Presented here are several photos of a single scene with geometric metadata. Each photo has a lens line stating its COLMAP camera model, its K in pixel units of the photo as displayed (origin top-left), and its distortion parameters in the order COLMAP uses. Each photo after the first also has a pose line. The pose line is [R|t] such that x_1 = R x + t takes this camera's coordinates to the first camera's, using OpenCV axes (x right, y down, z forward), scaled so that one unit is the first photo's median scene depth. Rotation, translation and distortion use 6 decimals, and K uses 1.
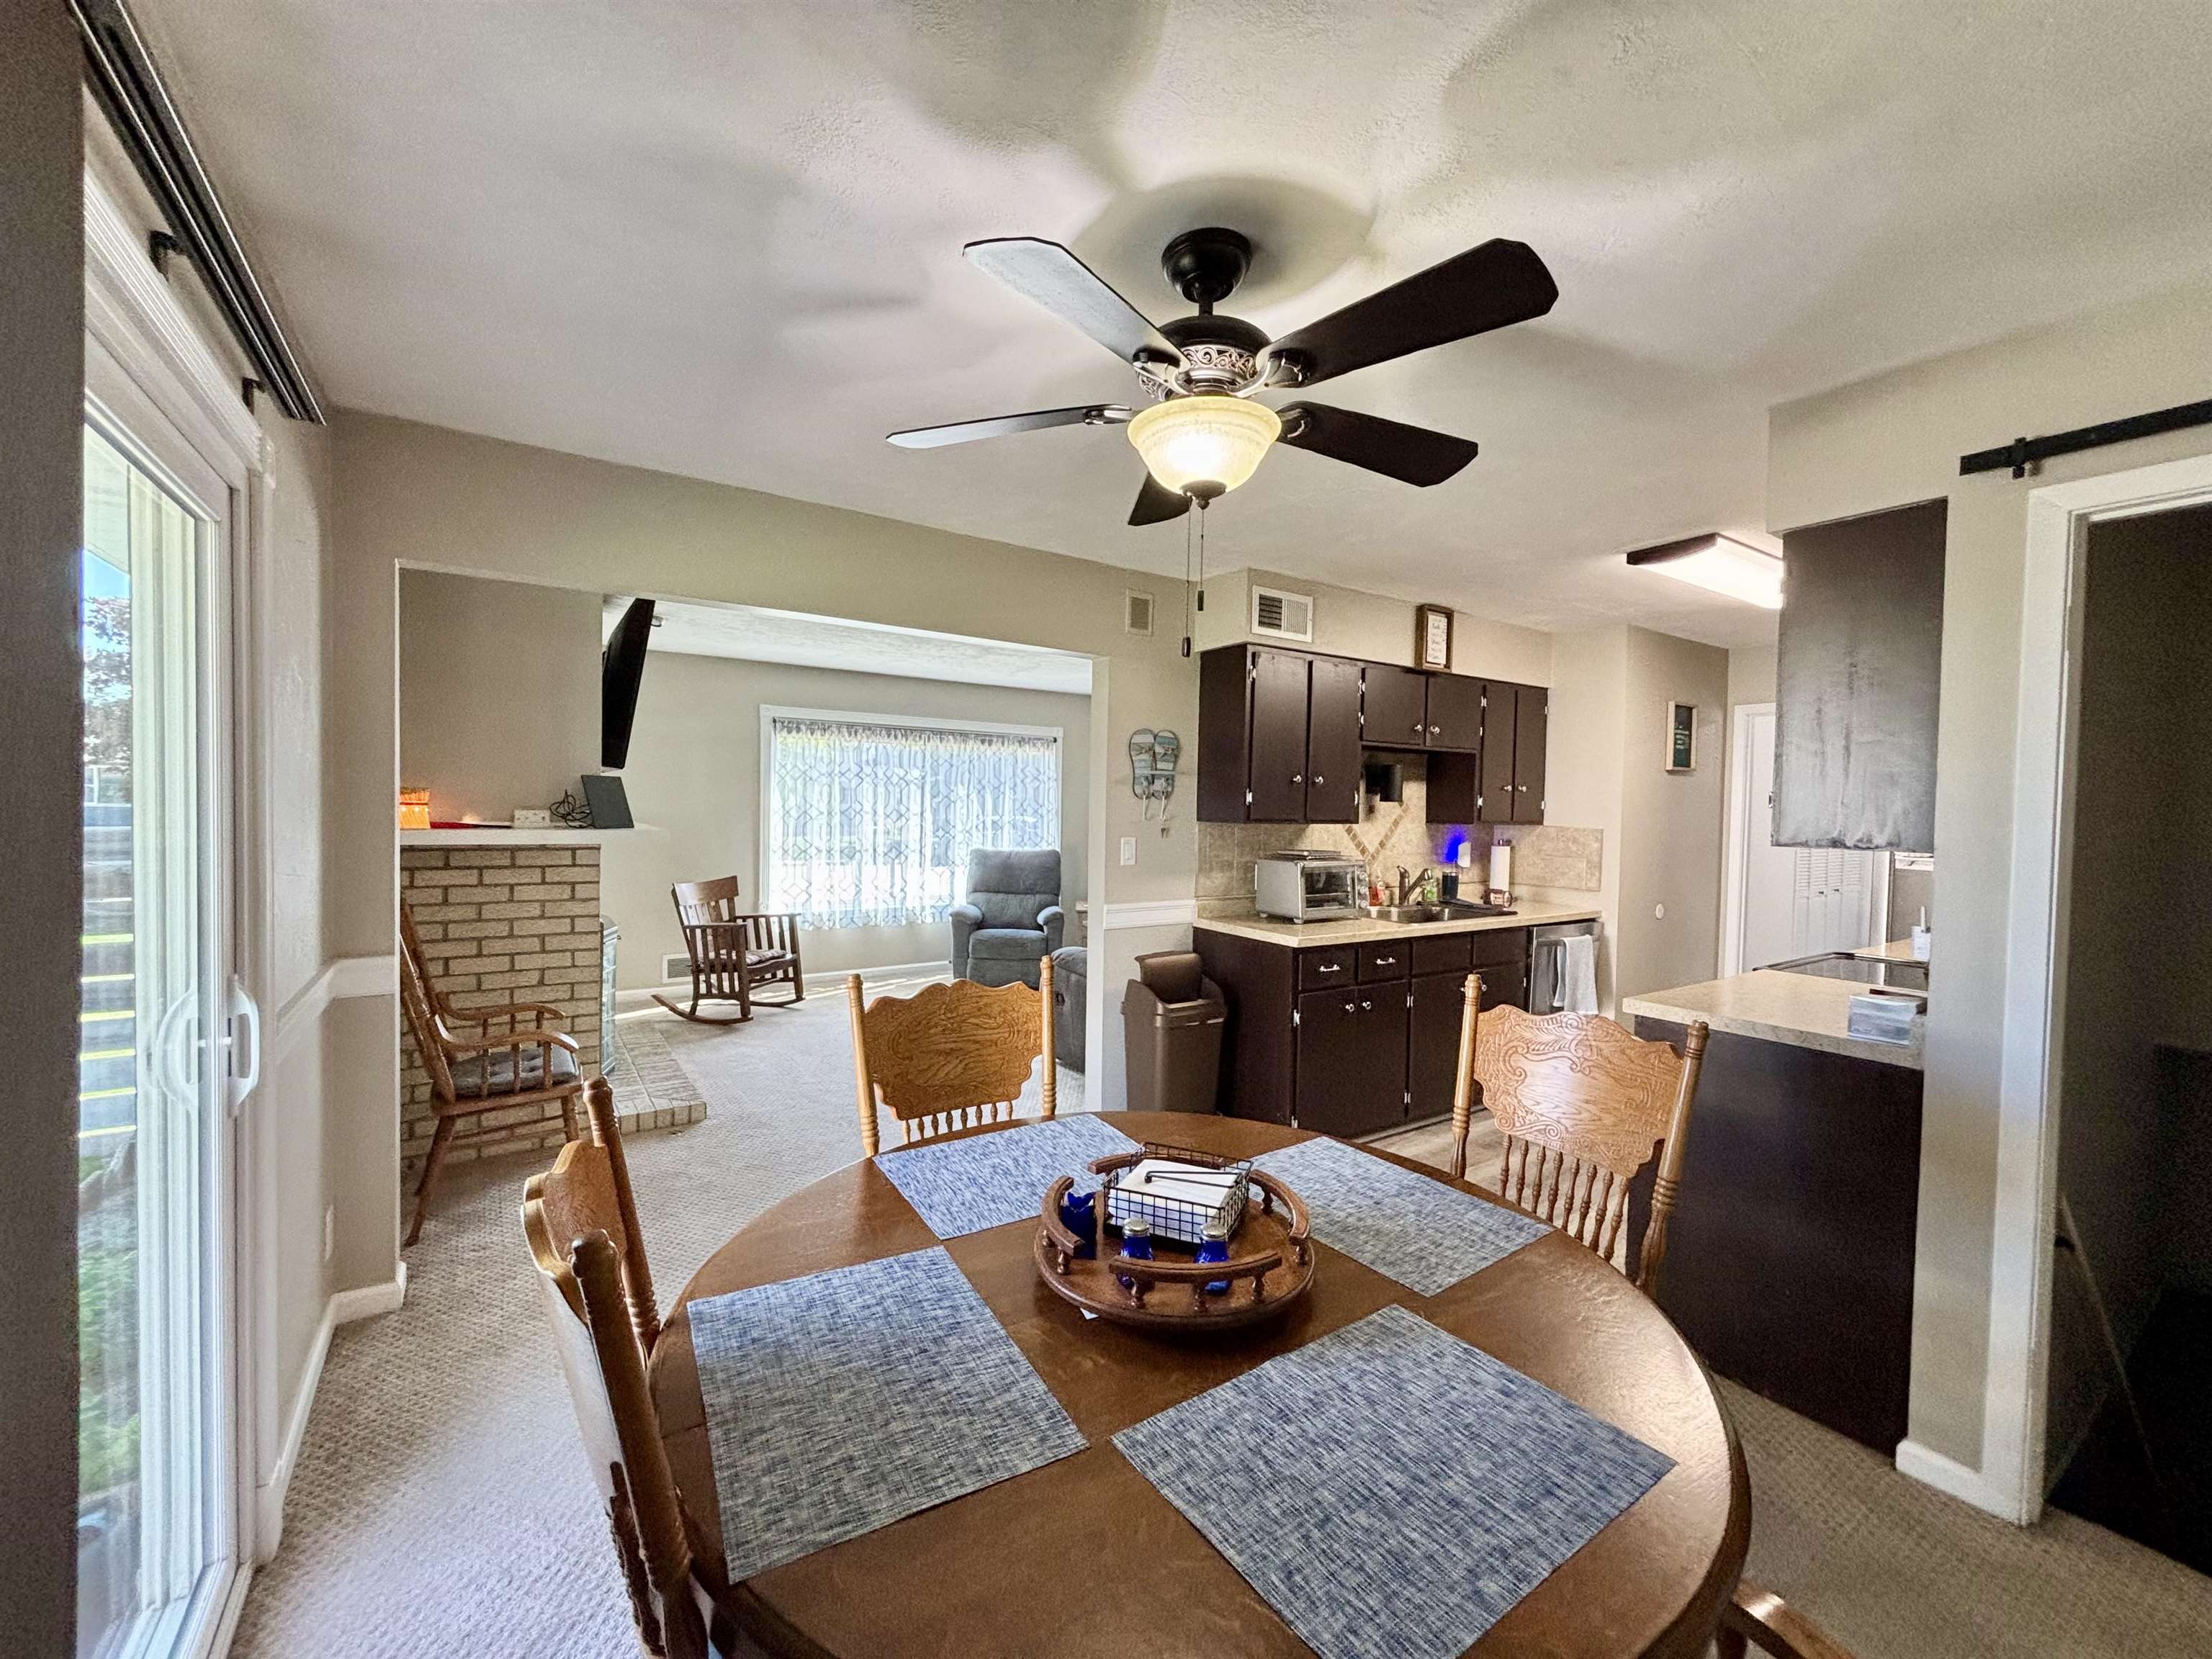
lens RADIAL K [[890.3, 0, 1100.2], [0, 890.3, 823.6], [0, 0, 1]] dist [0.007643, -0.000358]
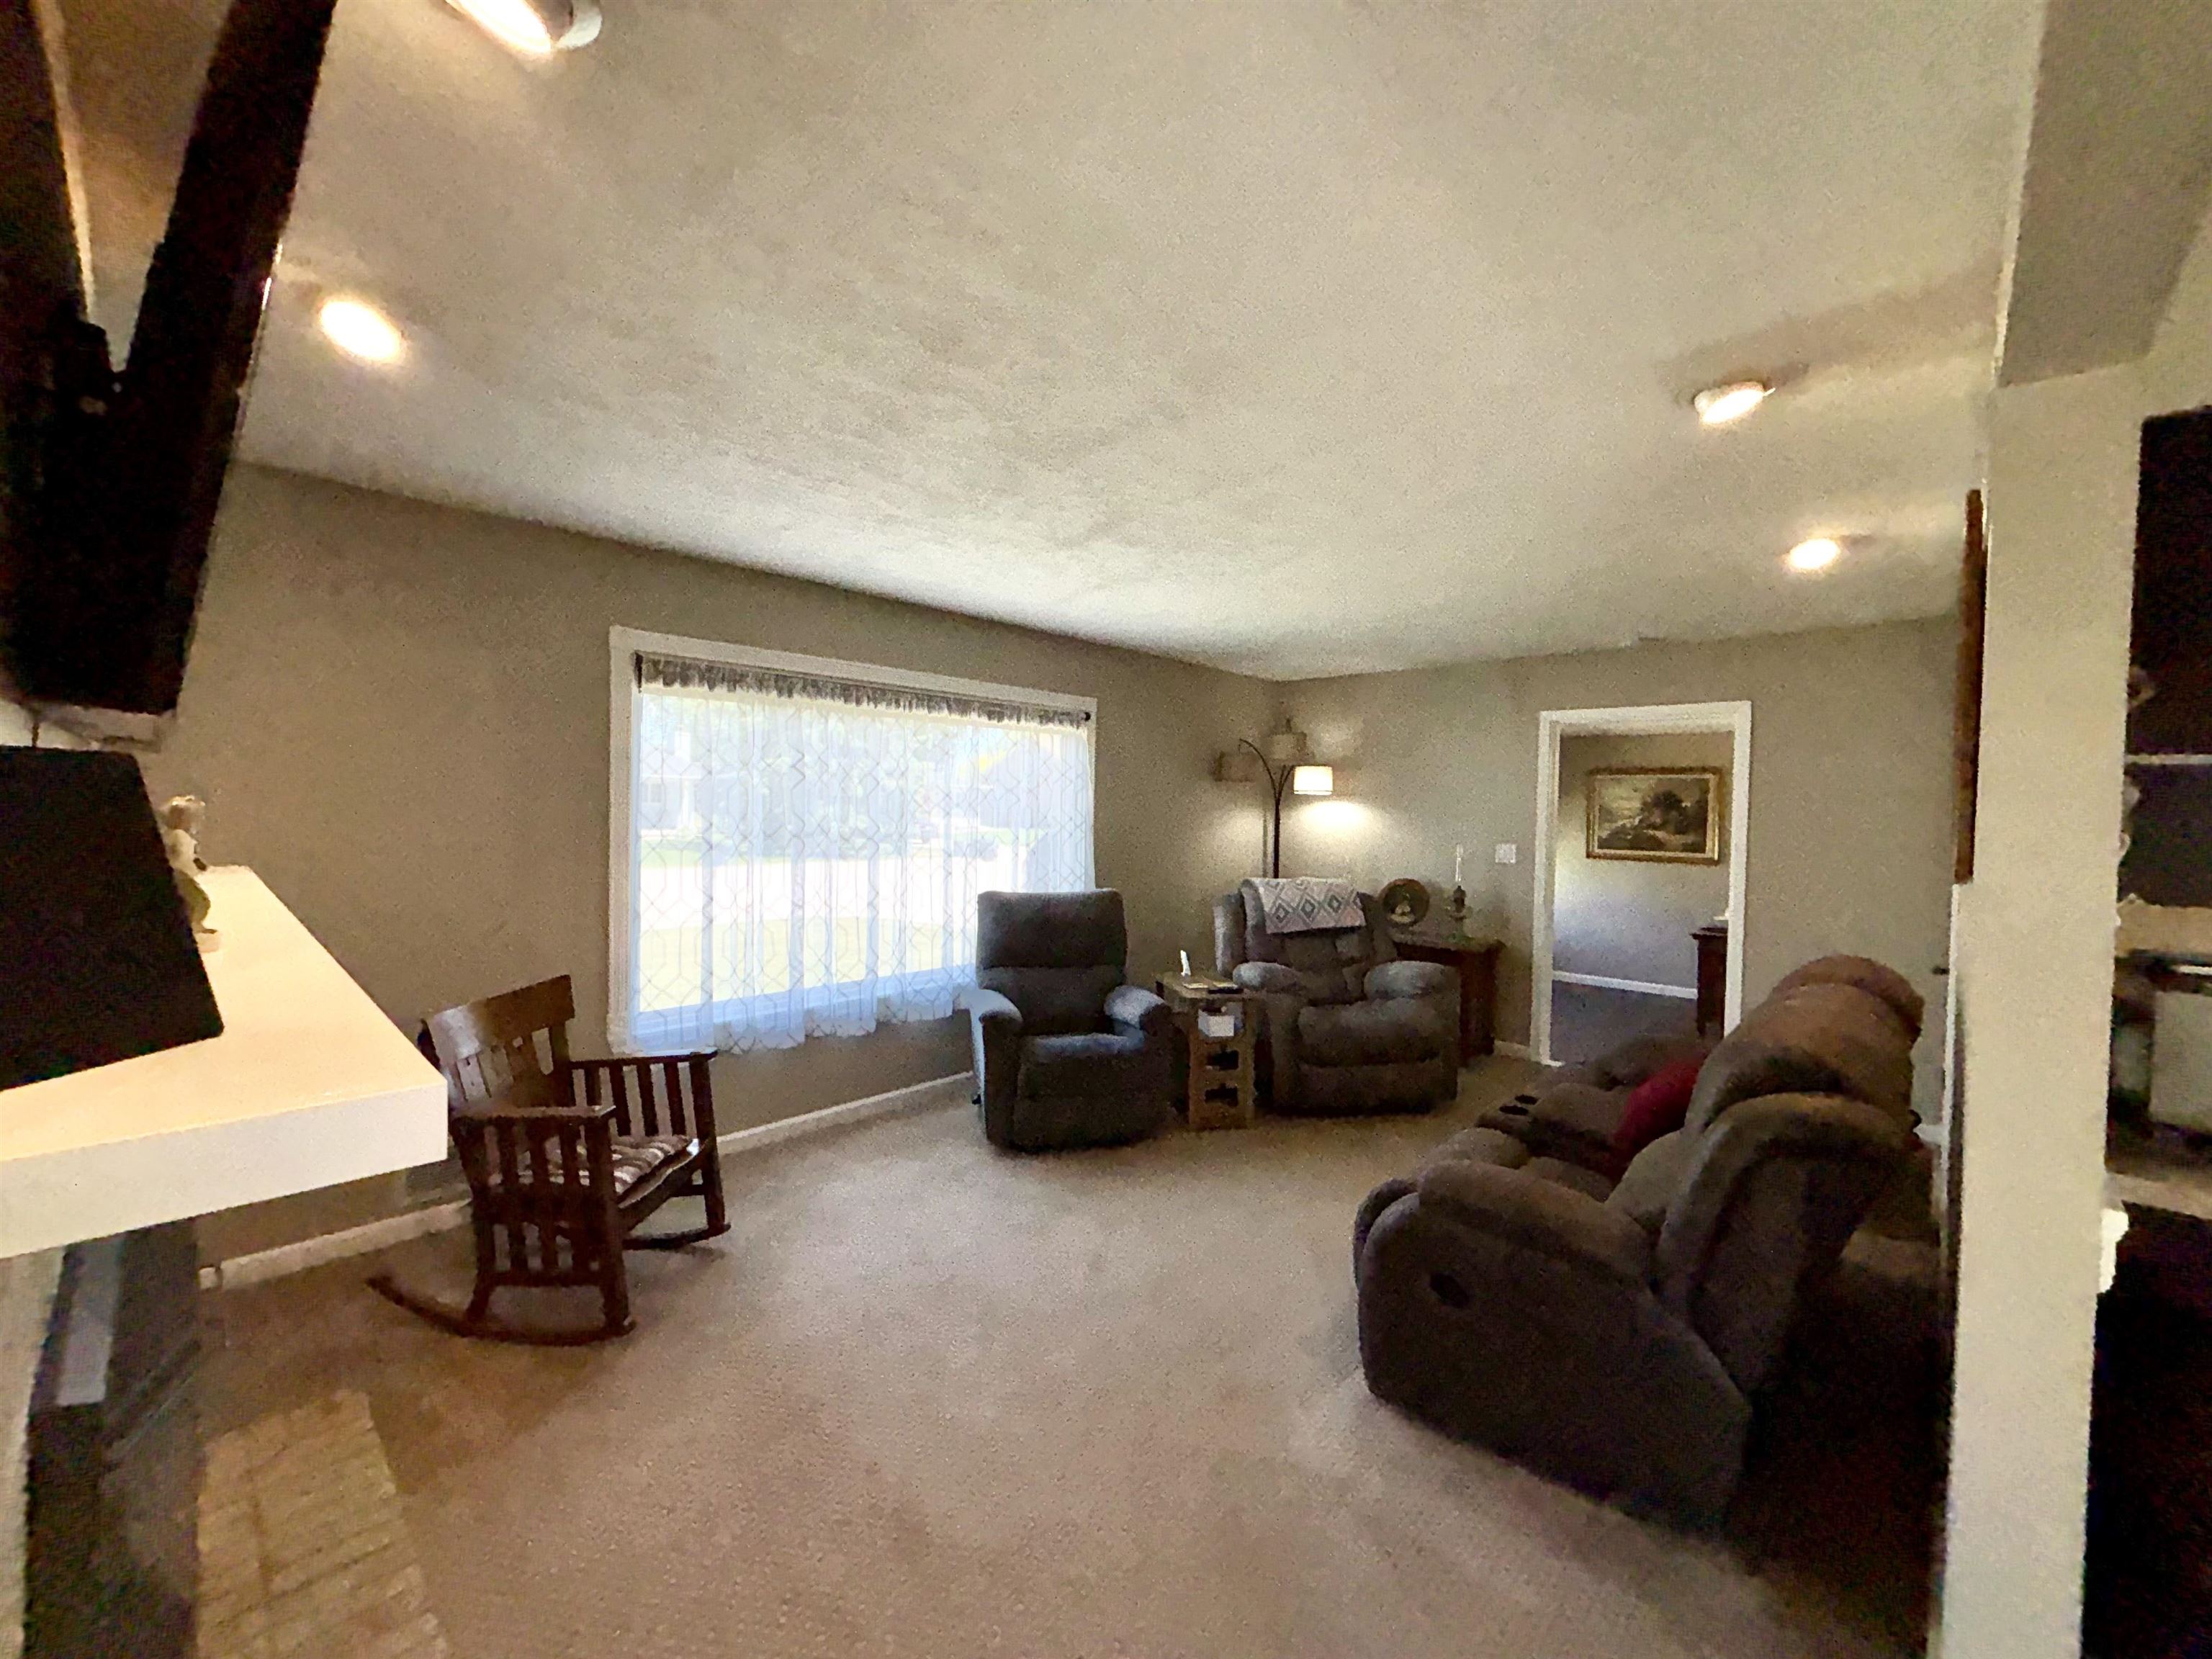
lens RADIAL K [[890.3, 0, 1087.5], [0, 890.3, 838.0], [0, 0, 1]] dist [0.007643, -0.000358]
pose [[0.980198, -0.008116, 0.197854, -0.216259], [0.004041, 0.999771, 0.020993, -0.023427], [-0.197979, -0.019777, 0.980007, 0.448906]]
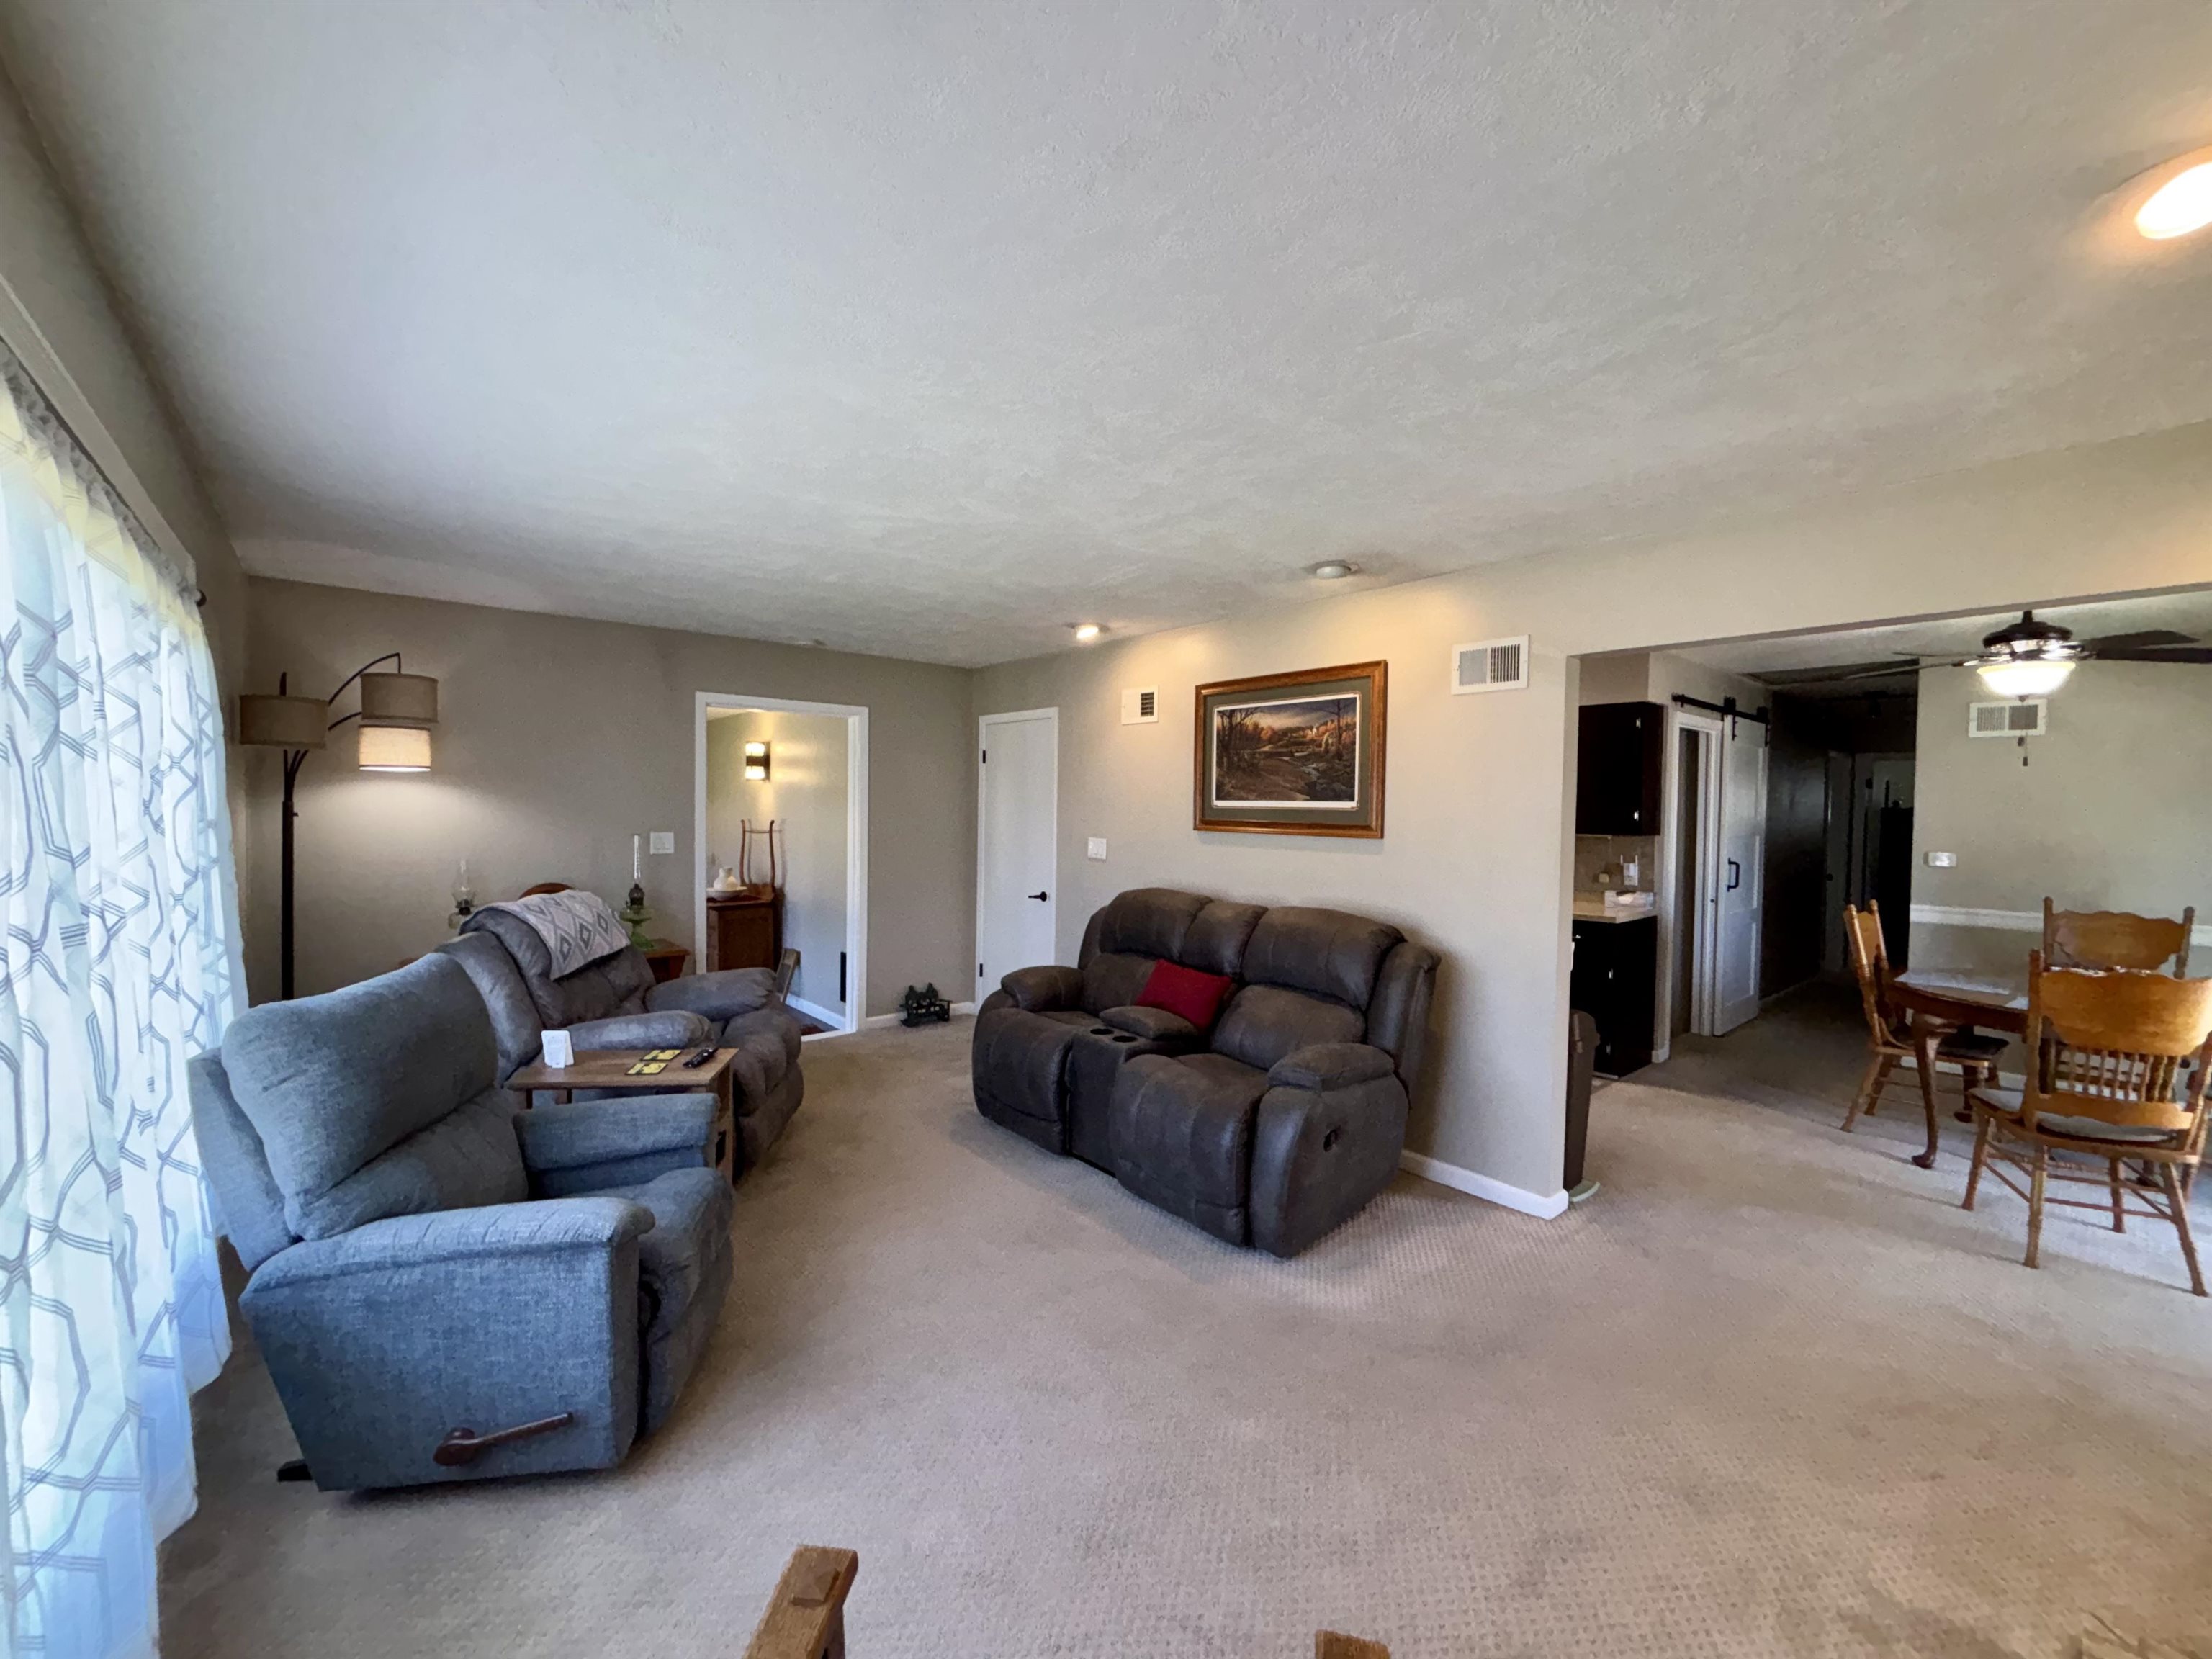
lens RADIAL K [[890.3, 0, 1105.6], [0, 890.3, 834.1], [0, 0, 1]] dist [0.007643, -0.000358]
pose [[-0.102927, -0.055060, 0.993164, -0.490257], [0.004774, 0.998428, 0.055847, -0.040290], [-0.994677, 0.010490, -0.102503, 0.937365]]
